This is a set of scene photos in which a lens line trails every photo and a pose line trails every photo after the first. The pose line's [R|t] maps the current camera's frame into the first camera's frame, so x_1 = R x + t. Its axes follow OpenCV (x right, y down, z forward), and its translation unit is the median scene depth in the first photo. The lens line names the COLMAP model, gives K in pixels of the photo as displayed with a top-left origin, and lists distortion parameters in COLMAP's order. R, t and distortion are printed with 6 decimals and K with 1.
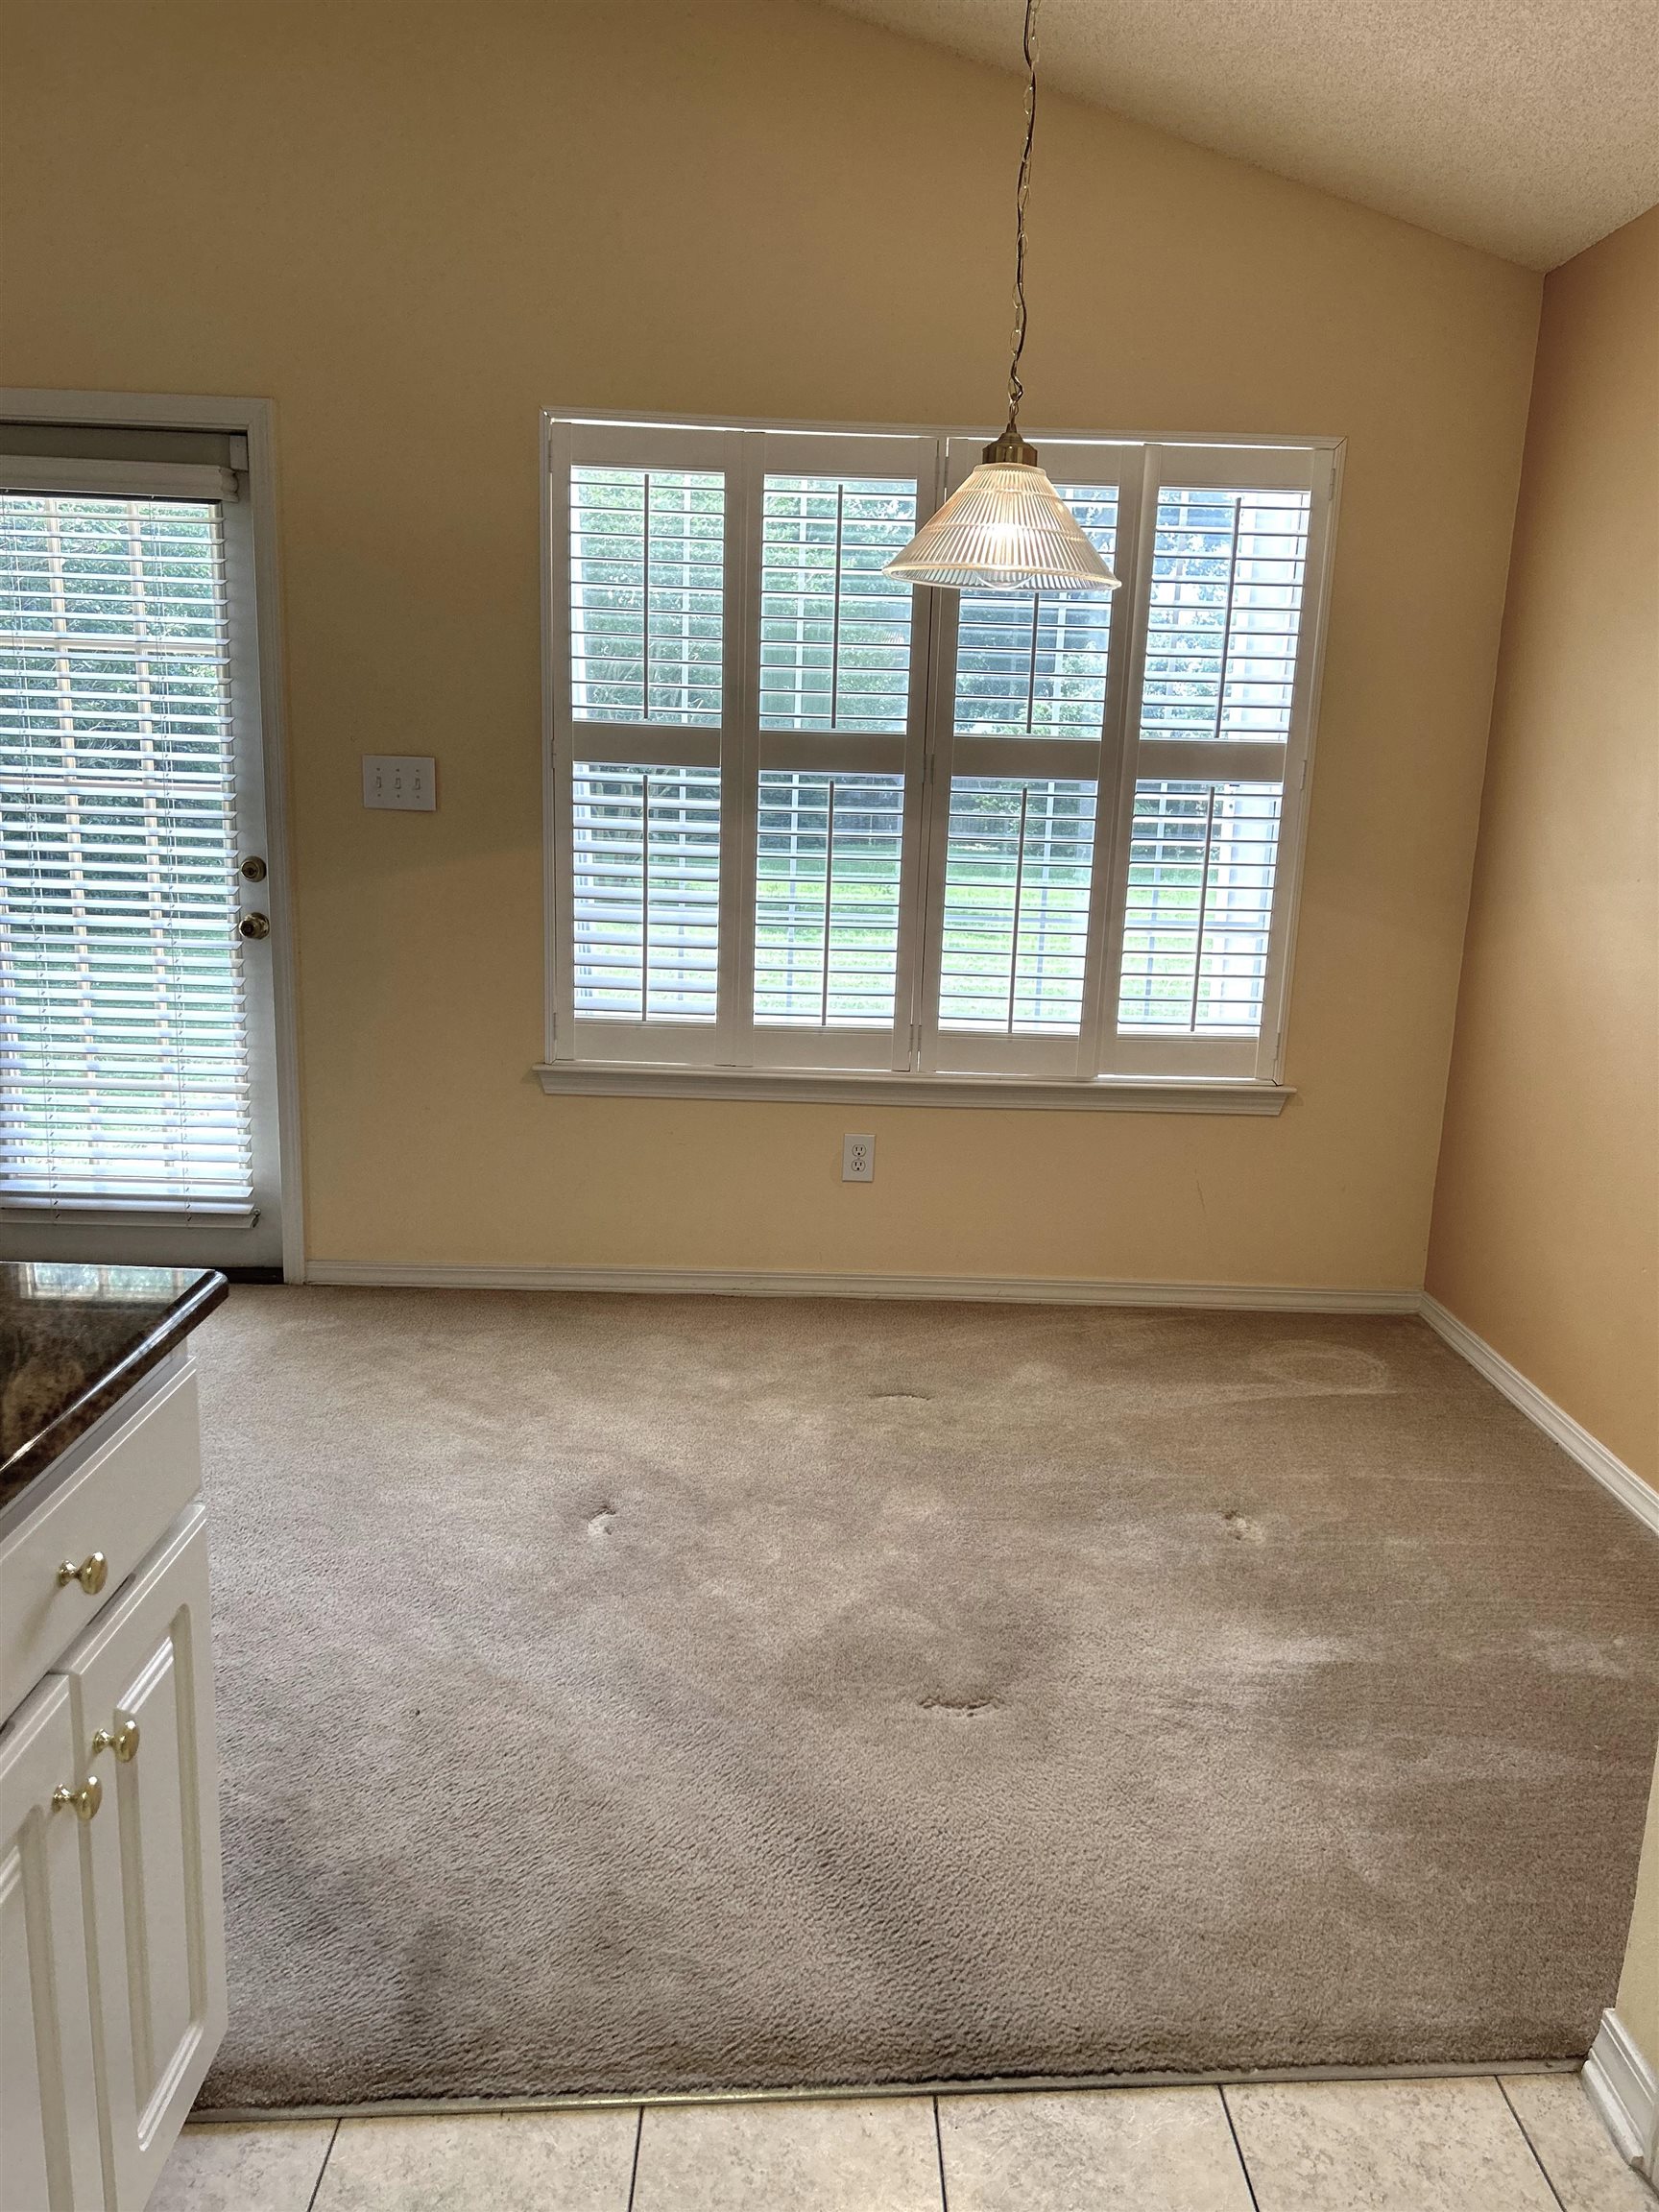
lens RADIAL K [[1716.0, 0, 829.5], [0, 1716.0, 1106.0], [0, 0, 1]] dist [0.126560, -0.190850]
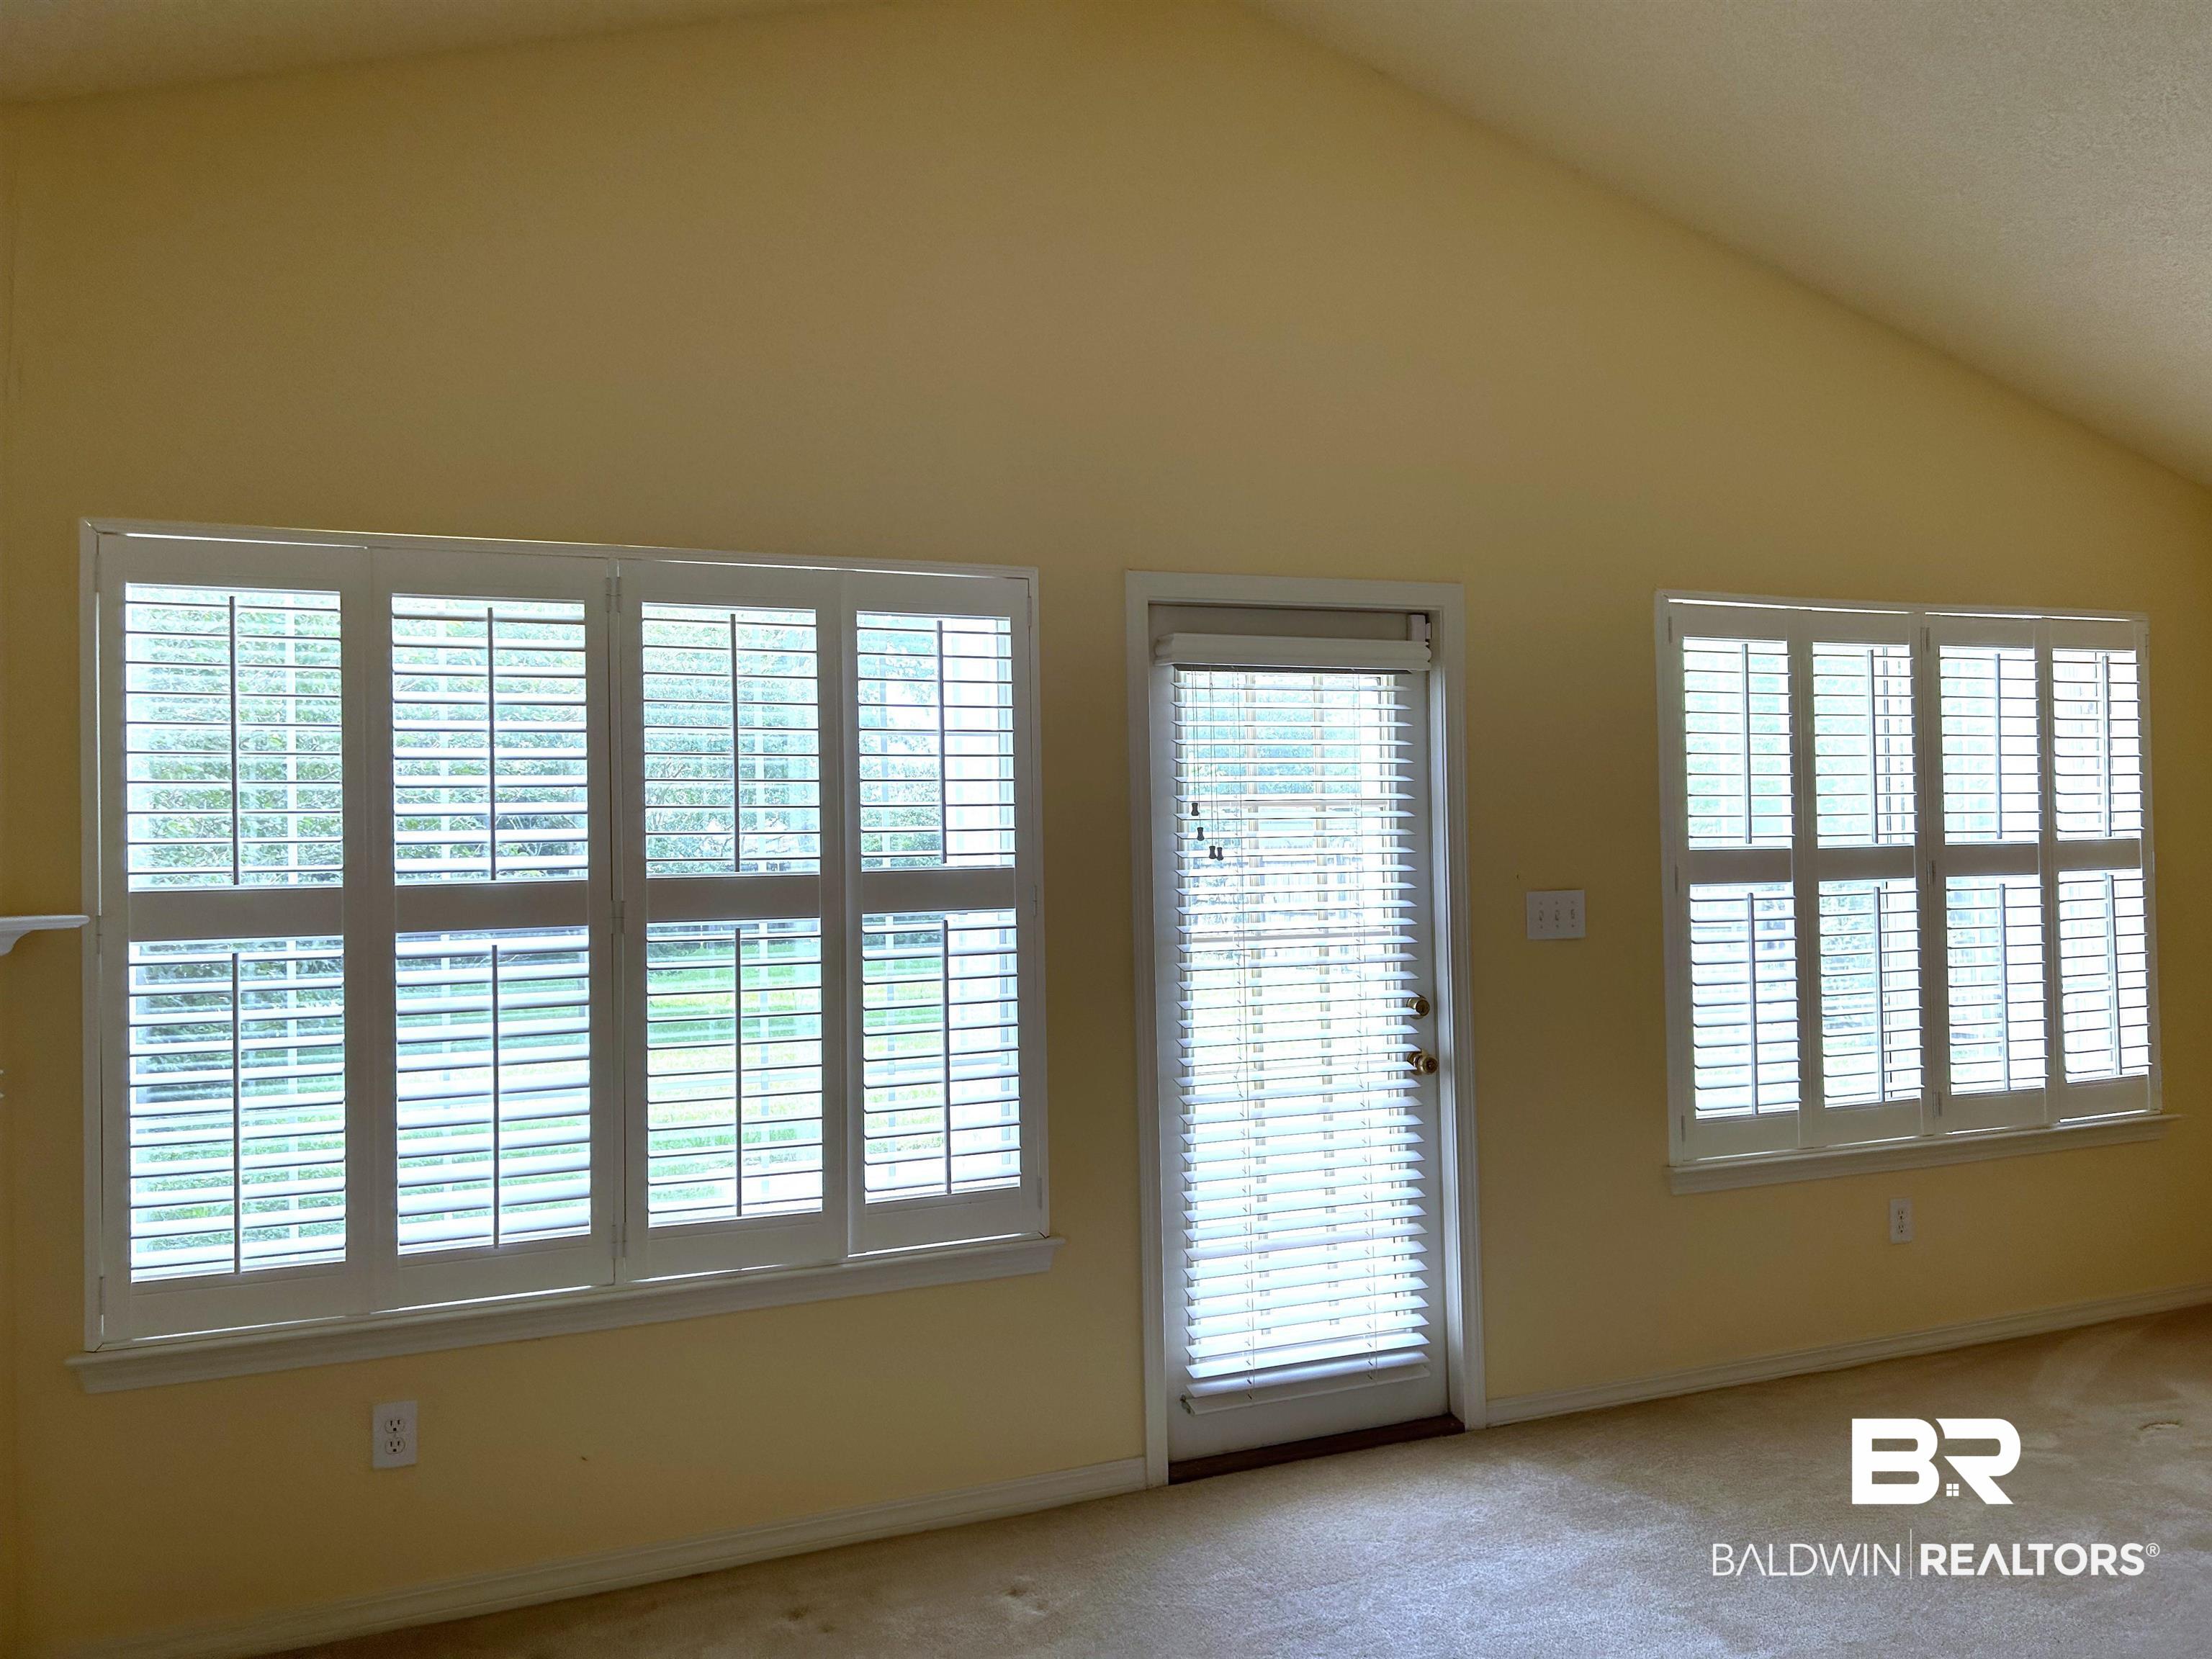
lens RADIAL K [[2045.0, 0, 1102.5], [0, 2045.0, 784.6], [0, 0, 1]] dist [0.186657, -0.386595]
pose [[0.897718, -0.038266, 0.438905, -0.181830], [0.146292, 0.965587, -0.215034, -0.004898], [-0.415573, 0.257248, 0.872423, -0.004437]]
